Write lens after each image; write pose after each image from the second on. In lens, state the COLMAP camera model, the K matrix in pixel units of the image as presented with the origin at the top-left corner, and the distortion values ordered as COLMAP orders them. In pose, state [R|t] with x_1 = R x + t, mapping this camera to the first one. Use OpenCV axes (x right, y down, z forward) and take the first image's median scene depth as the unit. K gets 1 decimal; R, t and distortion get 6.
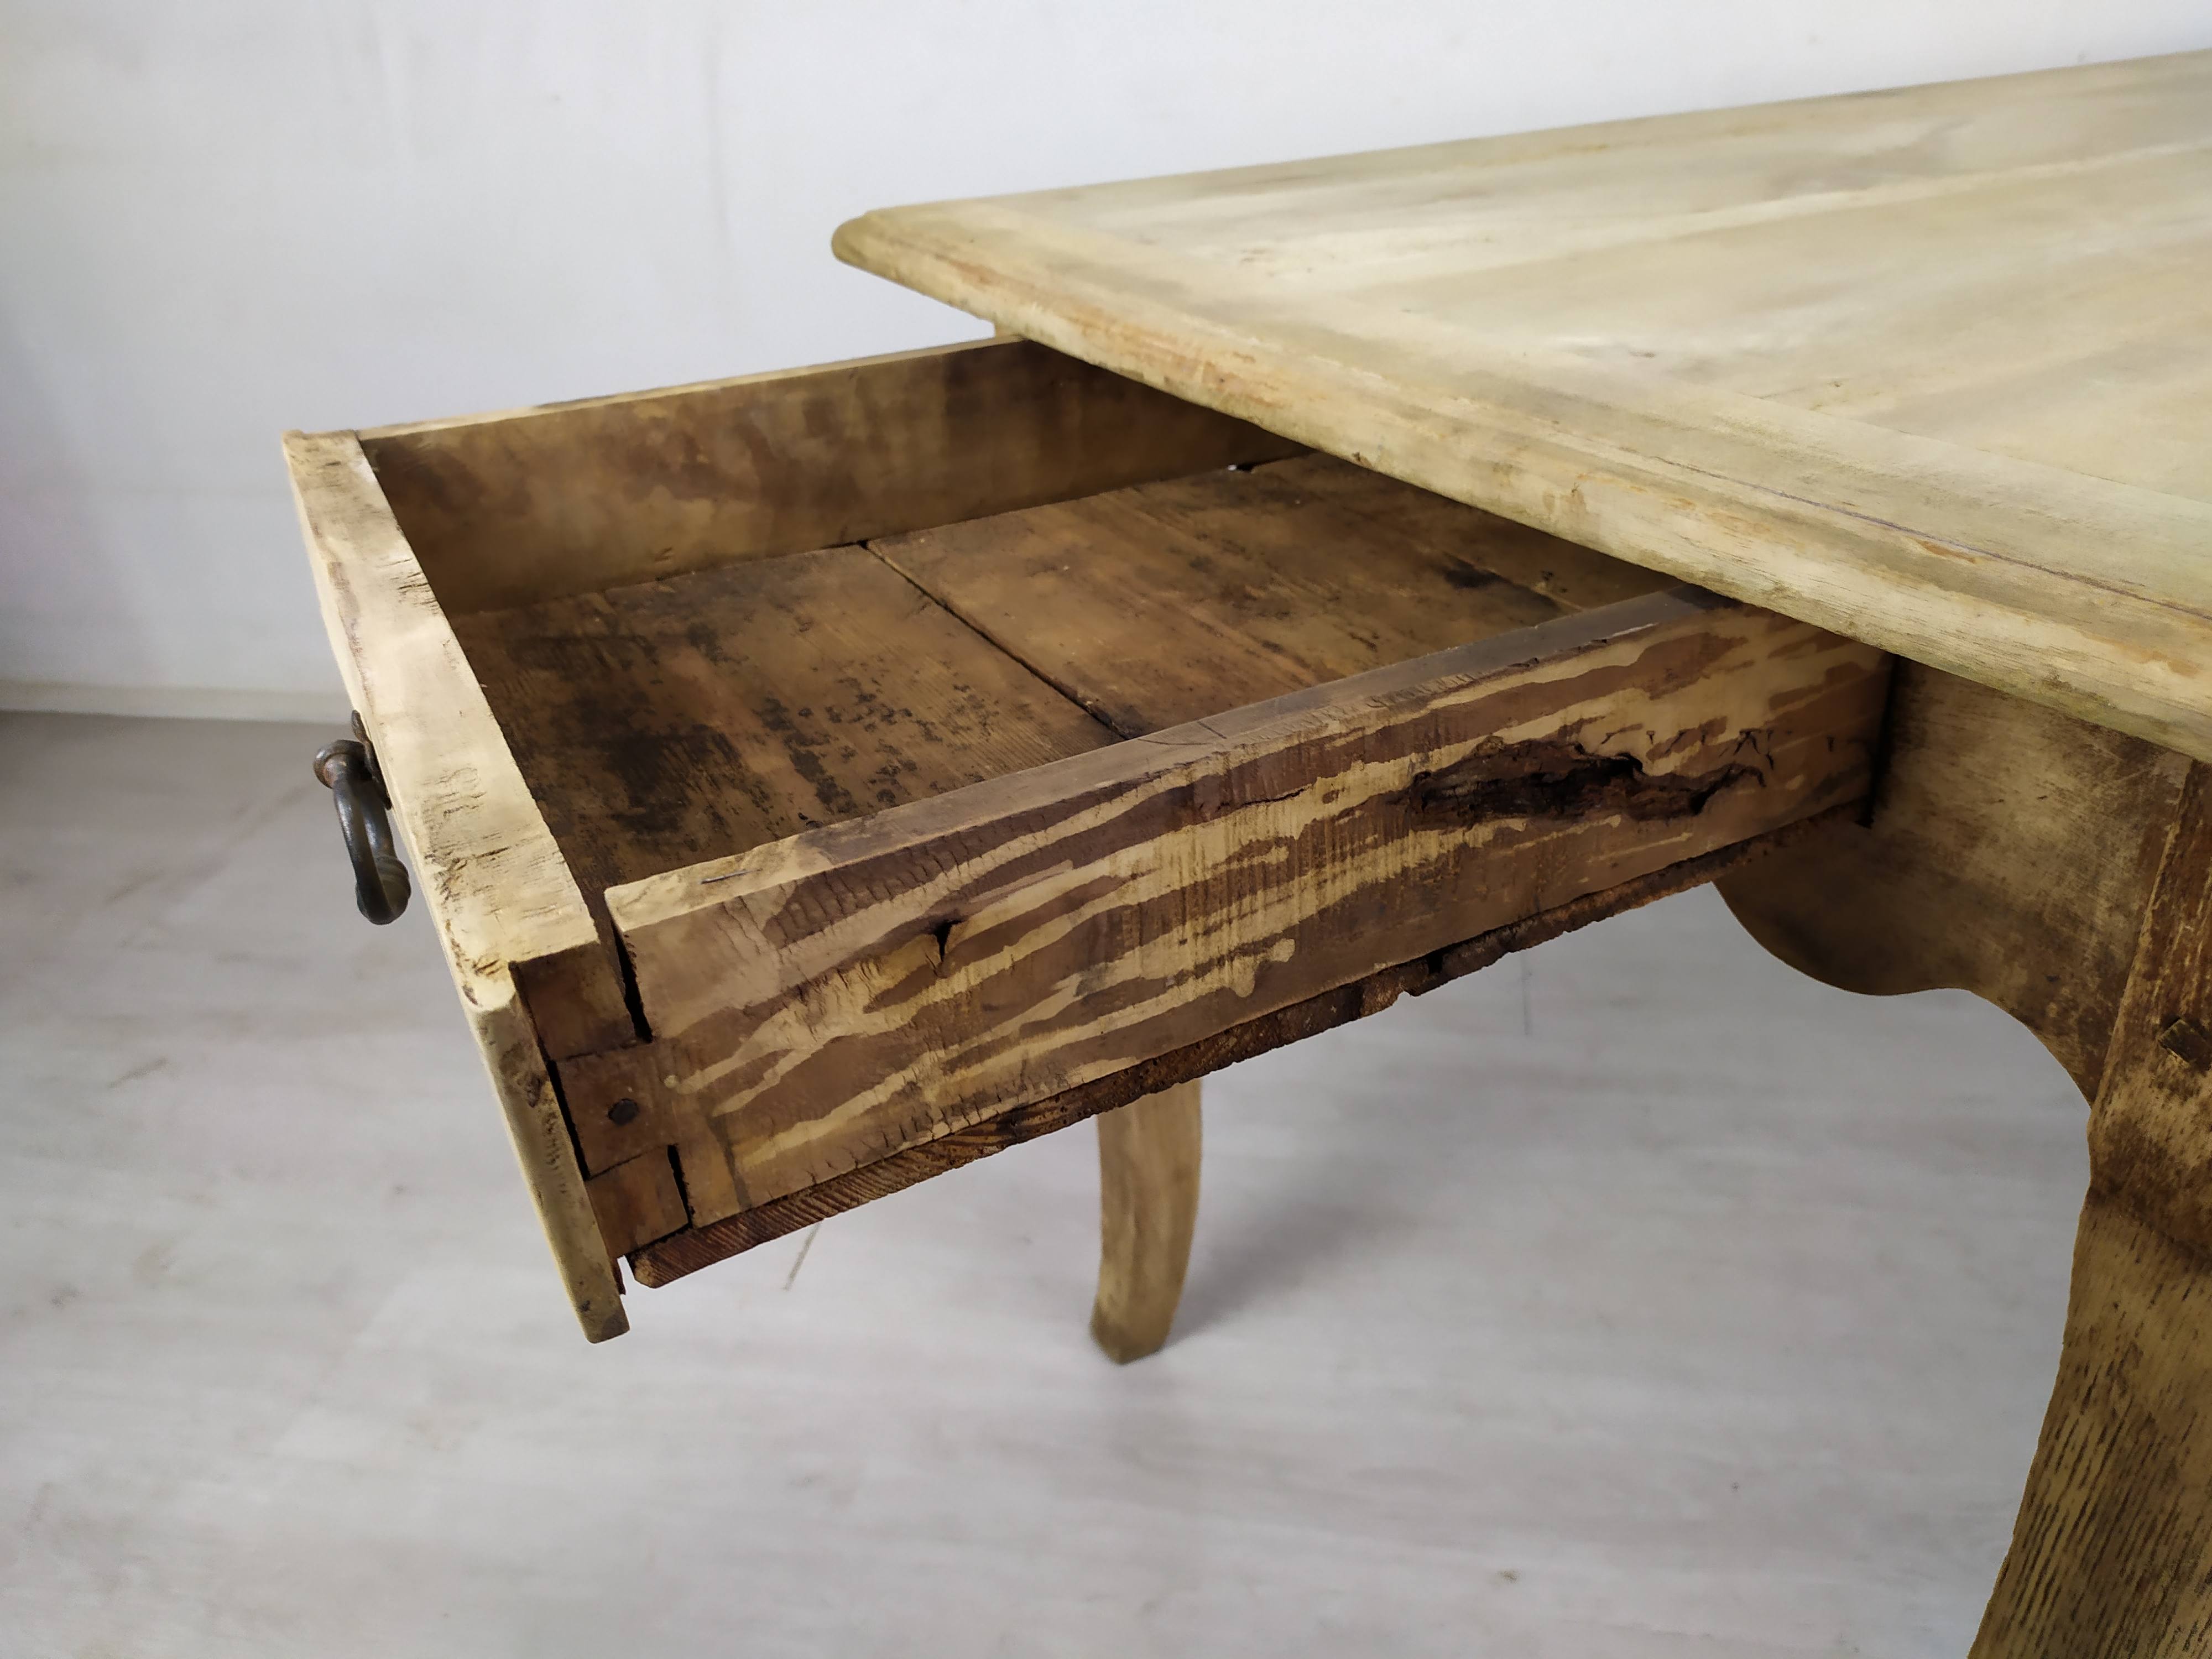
lens RADIAL K [[1723.3, 0, 1089.8], [0, 1723.3, 820.4], [0, 0, 1]] dist [0.041898, -0.061944]
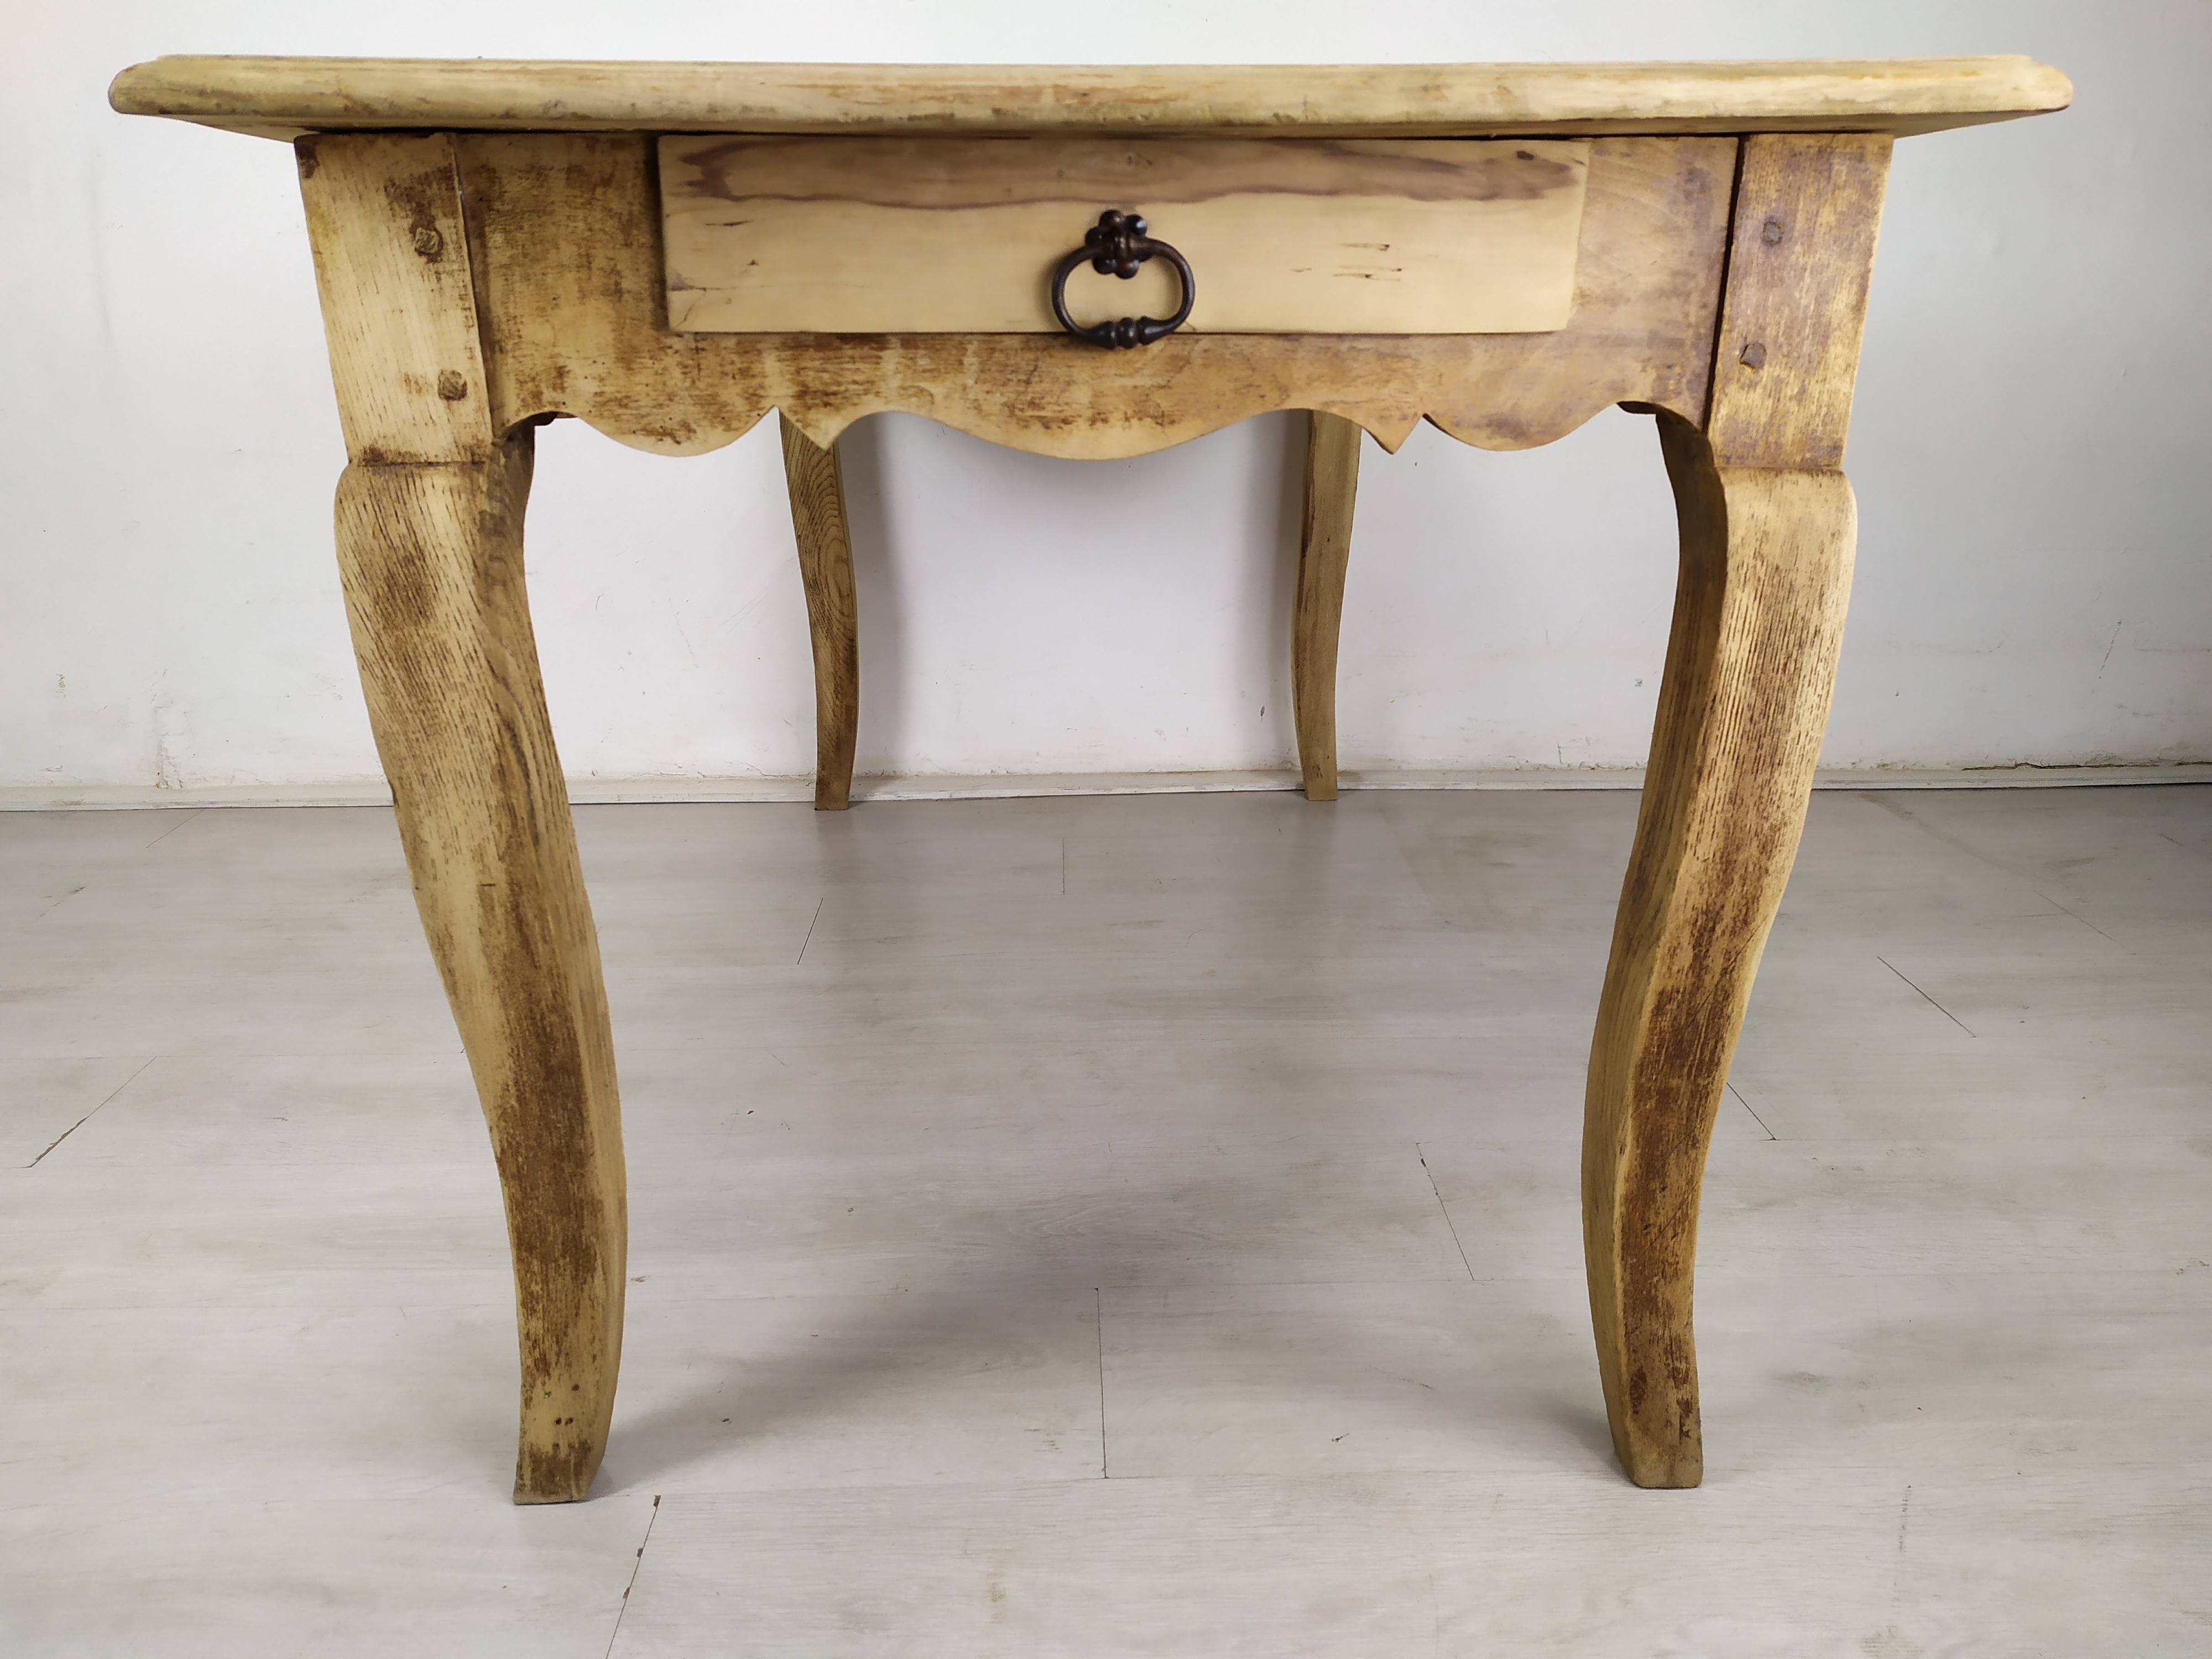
lens RADIAL K [[1674.8, 0, 1131.5], [0, 1674.8, 835.3], [0, 0, 1]] dist [0.054454, -0.057846]
pose [[0.423255, -0.240286, 0.873566, -1.105432], [0.401580, 0.914058, 0.056852, 0.170513], [-0.812151, 0.326744, 0.483373, 0.595110]]
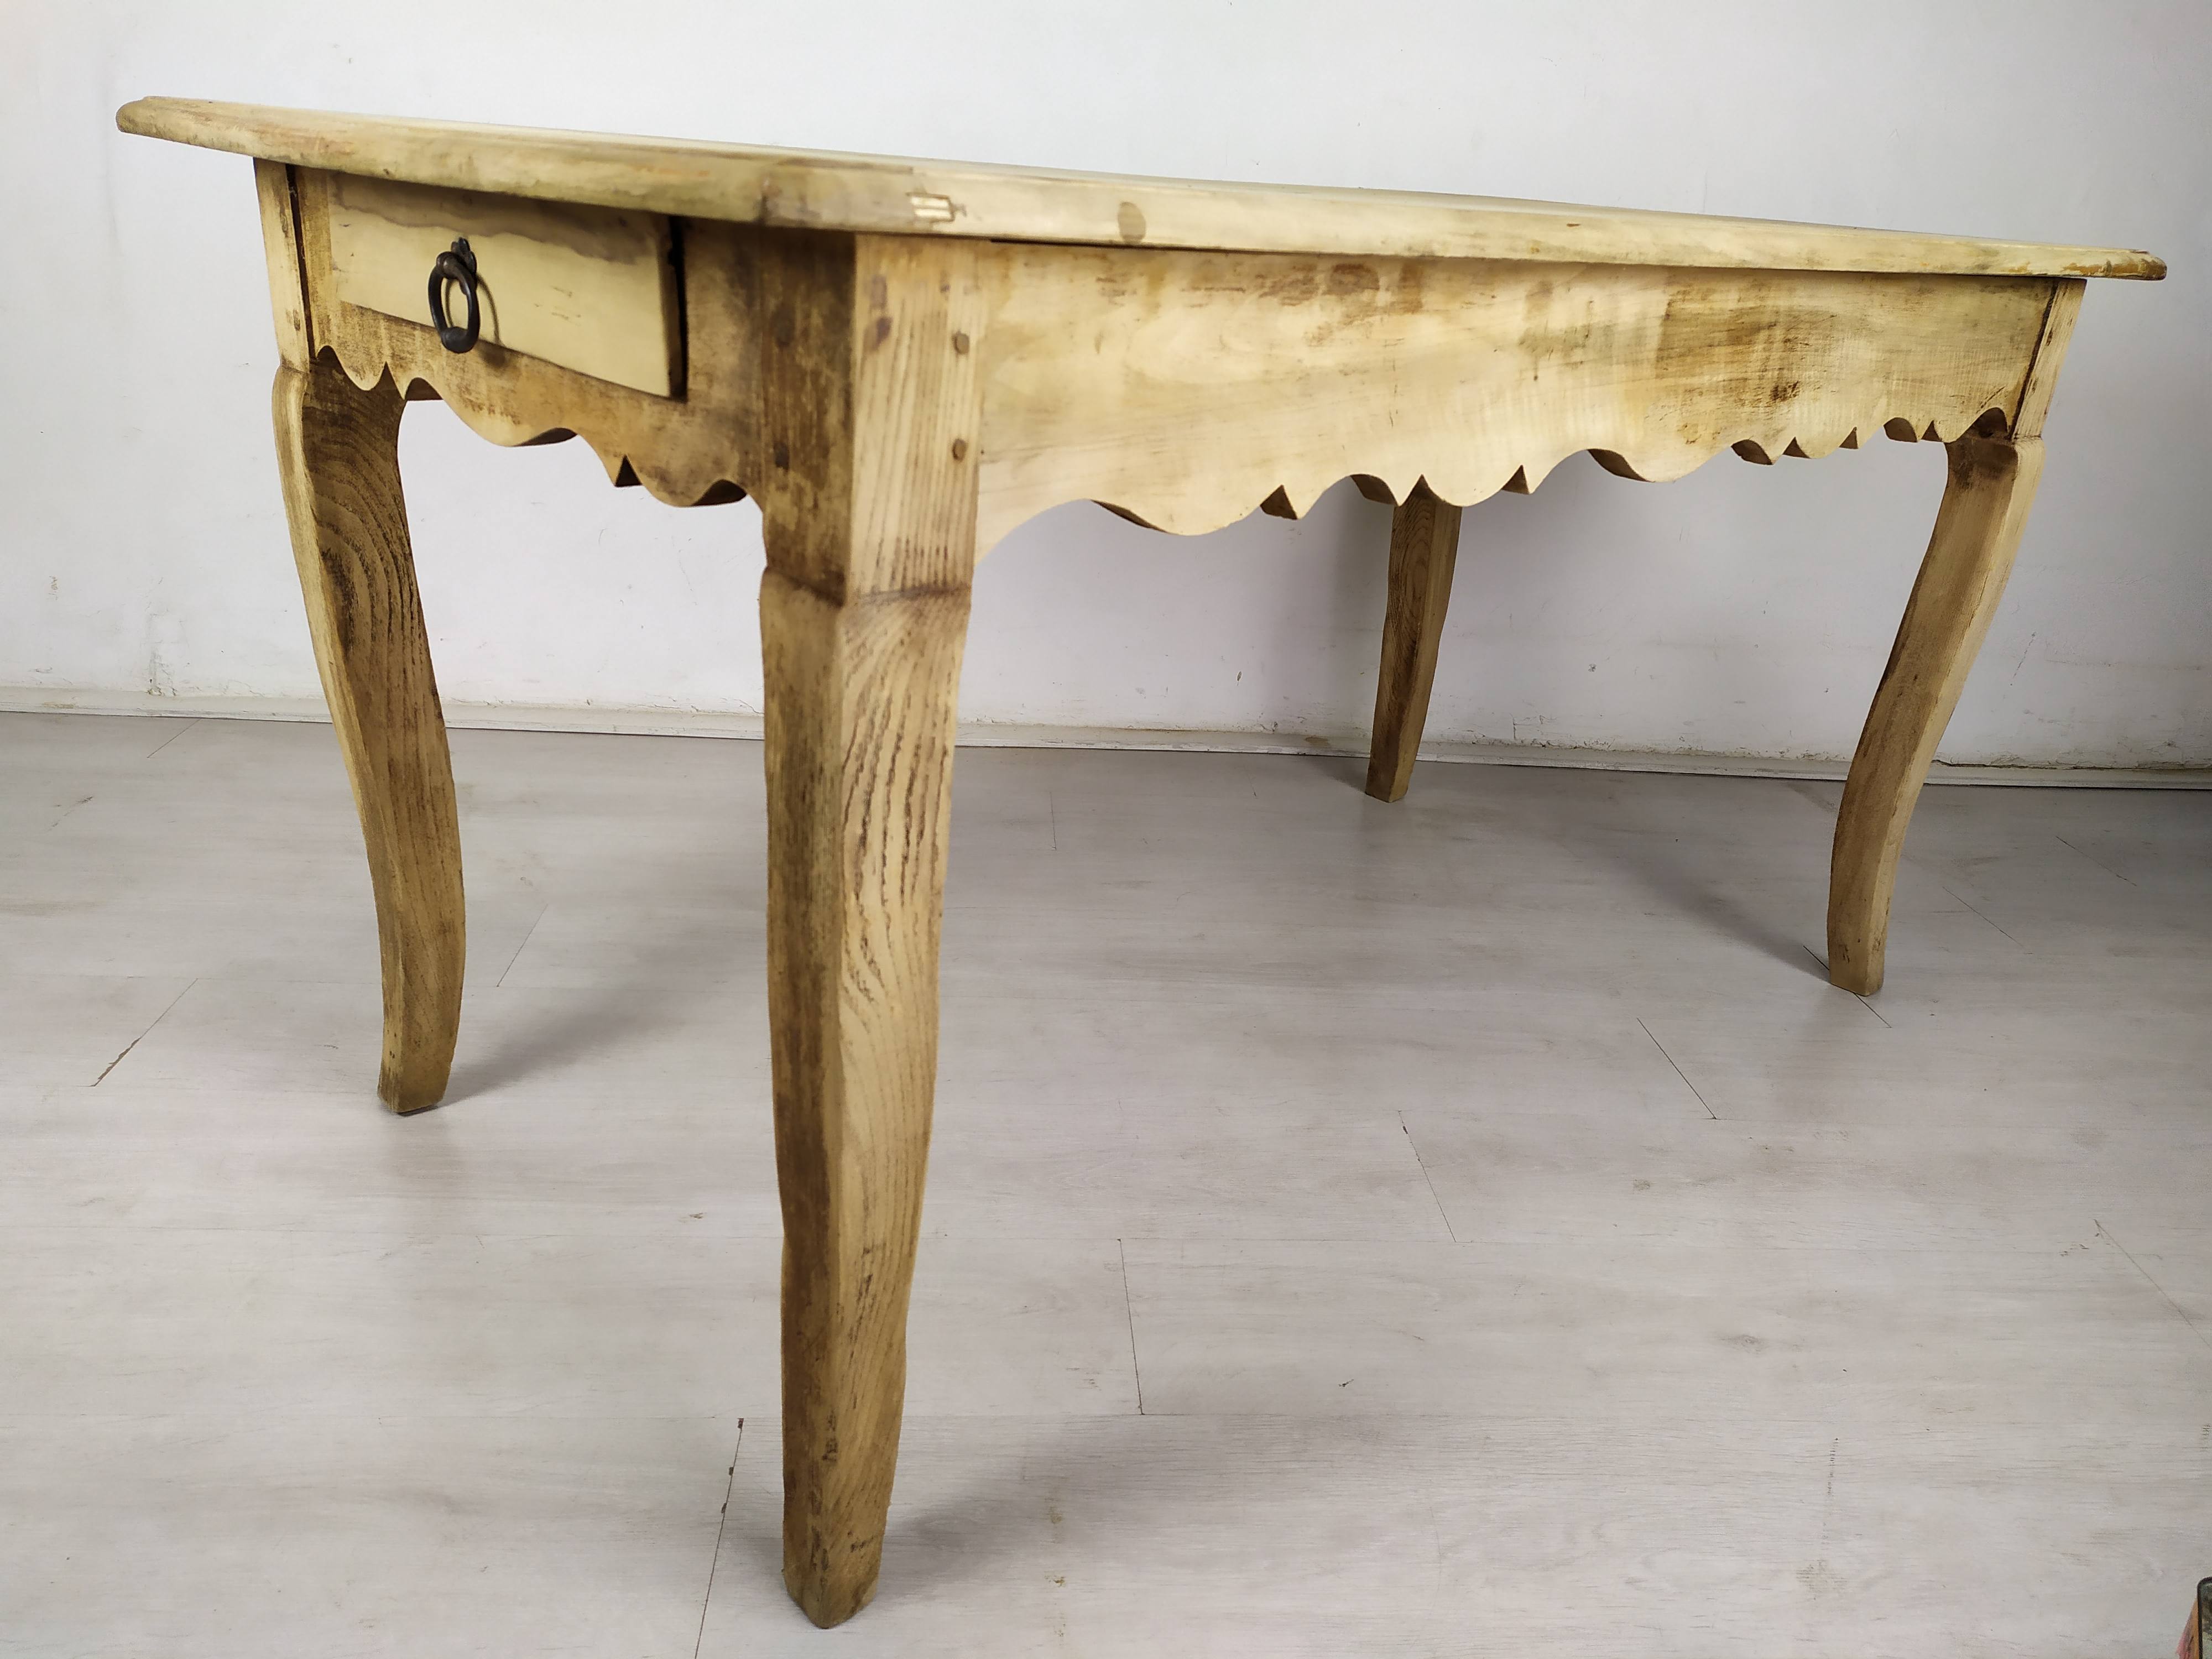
lens RADIAL K [[1674.8, 0, 1131.5], [0, 1674.8, 835.3], [0, 0, 1]] dist [0.054454, -0.057846]
pose [[0.957263, 0.015538, 0.288801, 0.344985], [0.012737, 0.995322, -0.095766, 0.519168], [-0.288938, 0.095352, 0.952587, -0.585916]]
